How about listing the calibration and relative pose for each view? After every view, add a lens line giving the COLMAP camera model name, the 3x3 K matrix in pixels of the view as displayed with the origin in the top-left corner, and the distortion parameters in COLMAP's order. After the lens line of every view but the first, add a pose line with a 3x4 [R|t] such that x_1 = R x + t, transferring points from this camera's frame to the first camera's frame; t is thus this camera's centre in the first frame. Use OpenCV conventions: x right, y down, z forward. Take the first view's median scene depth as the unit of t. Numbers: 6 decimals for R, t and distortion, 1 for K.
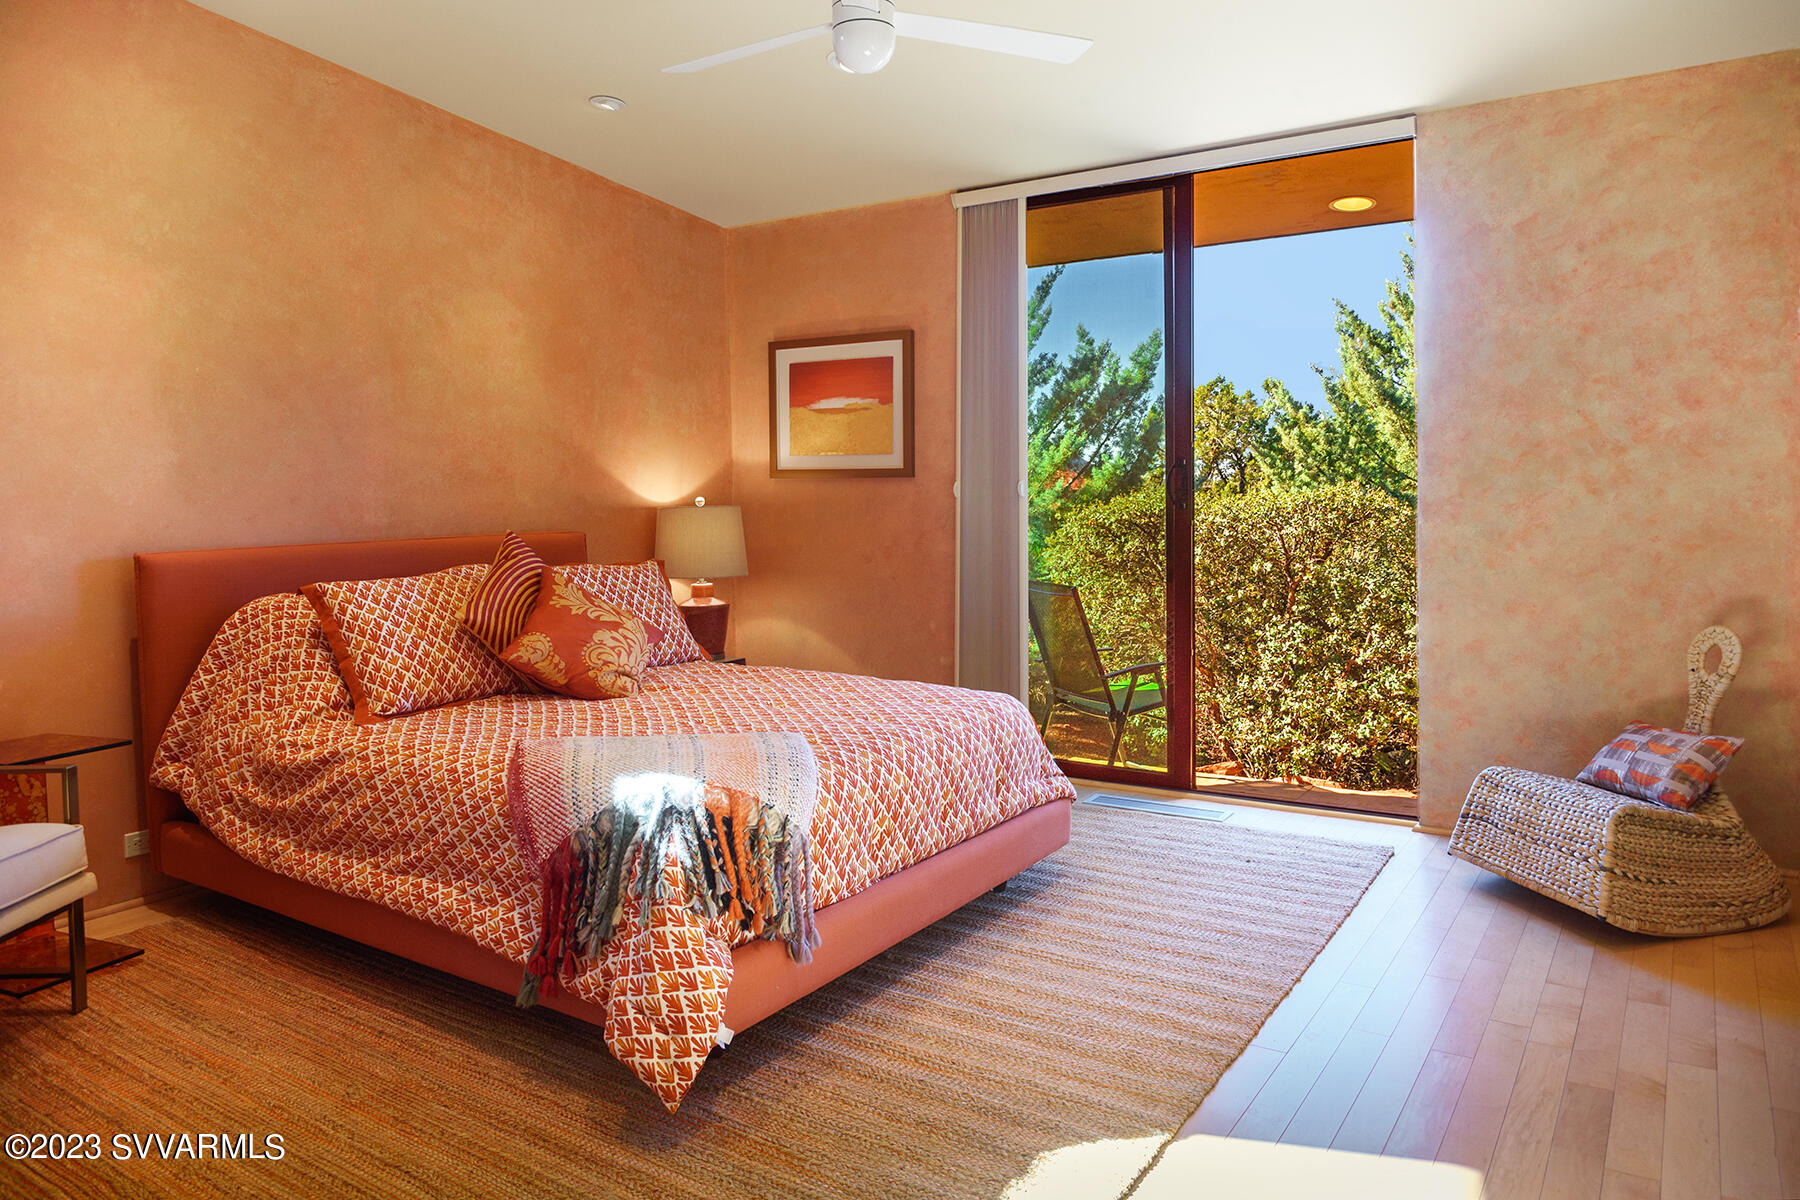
lens RADIAL K [[1198.4, 0, 900.1], [0, 1198.4, 543.1], [0, 0, 1]] dist [-0.003202, -0.001780]
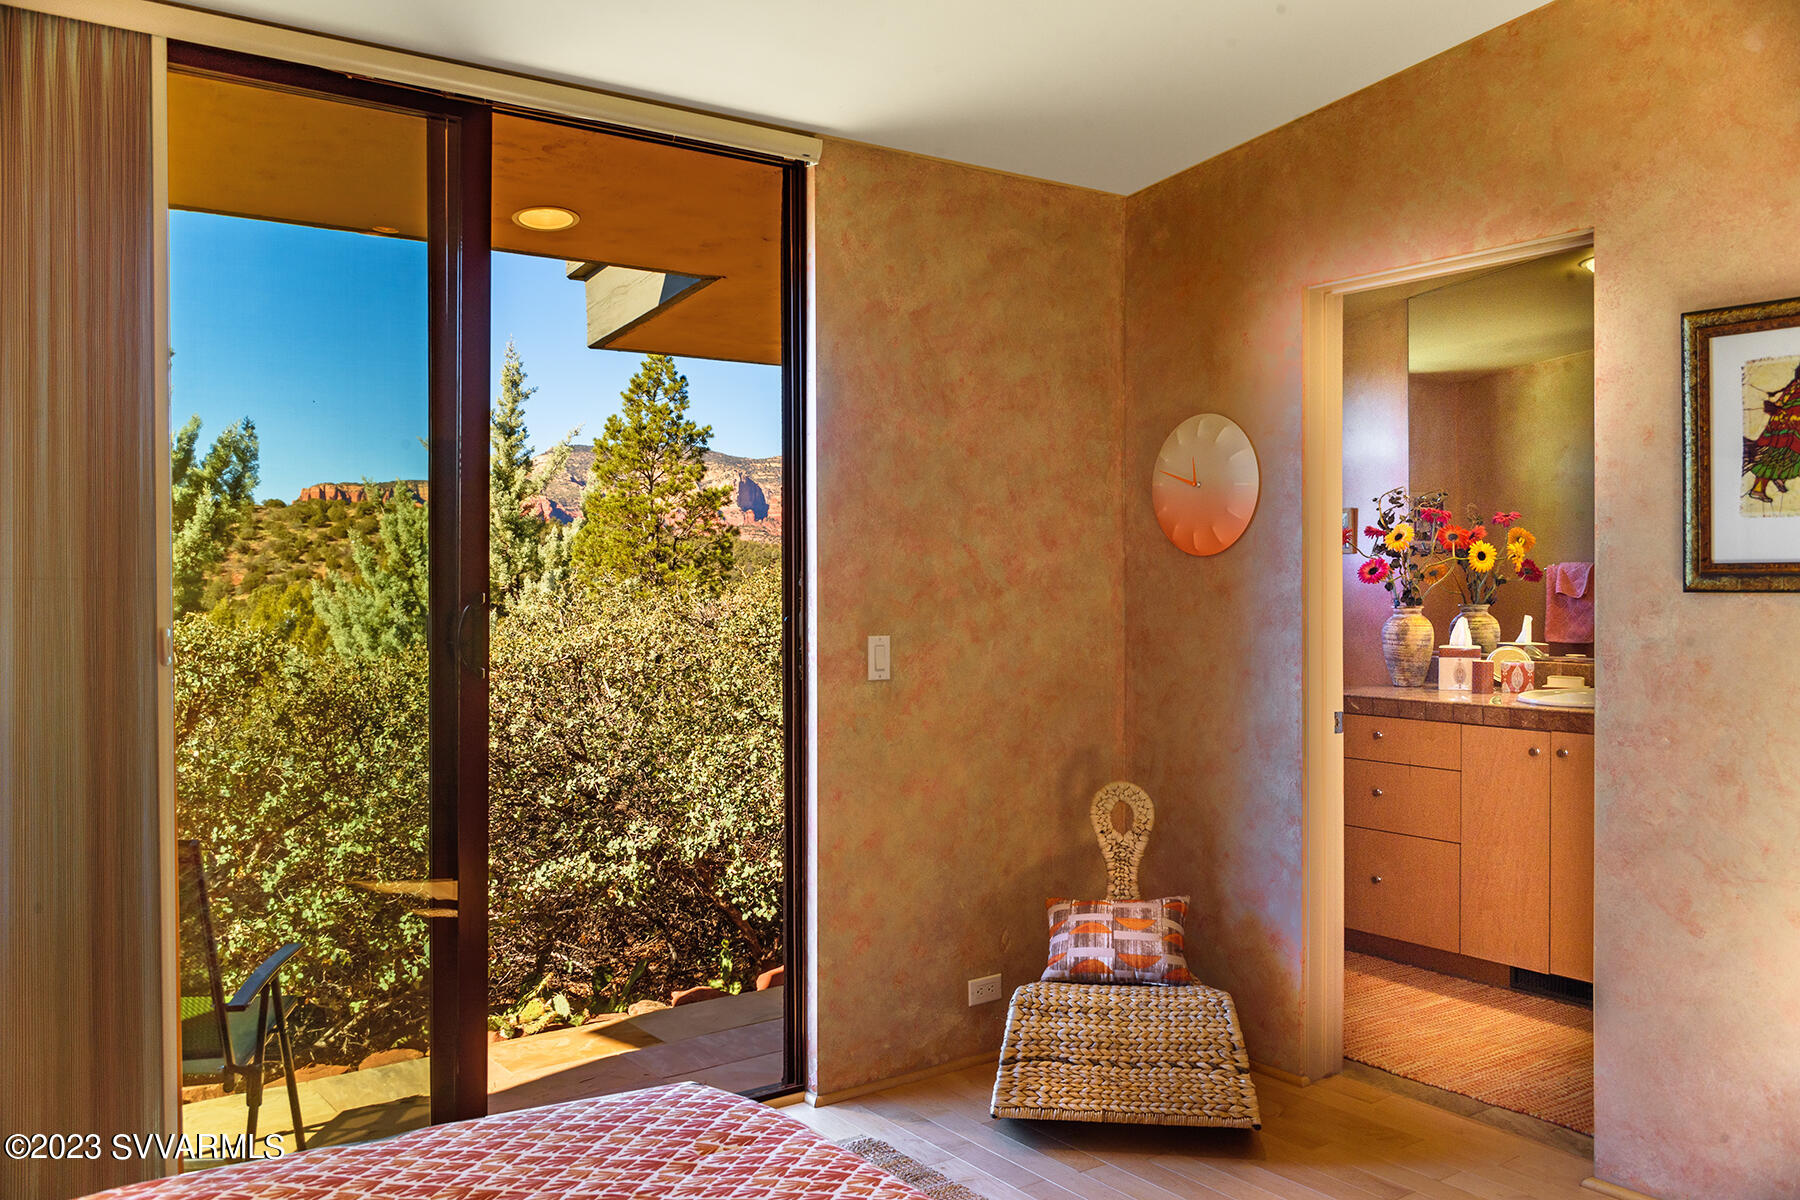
lens RADIAL K [[1480.7, 0, 900.0], [0, 1480.7, 600.0], [0, 0, 1]] dist [0.003938, 0.004846]
pose [[0.358621, 0.000461, 0.933483, -0.433700], [0.037395, 0.999190, -0.014859, -0.058139], [-0.932734, 0.040236, 0.358314, 0.671582]]
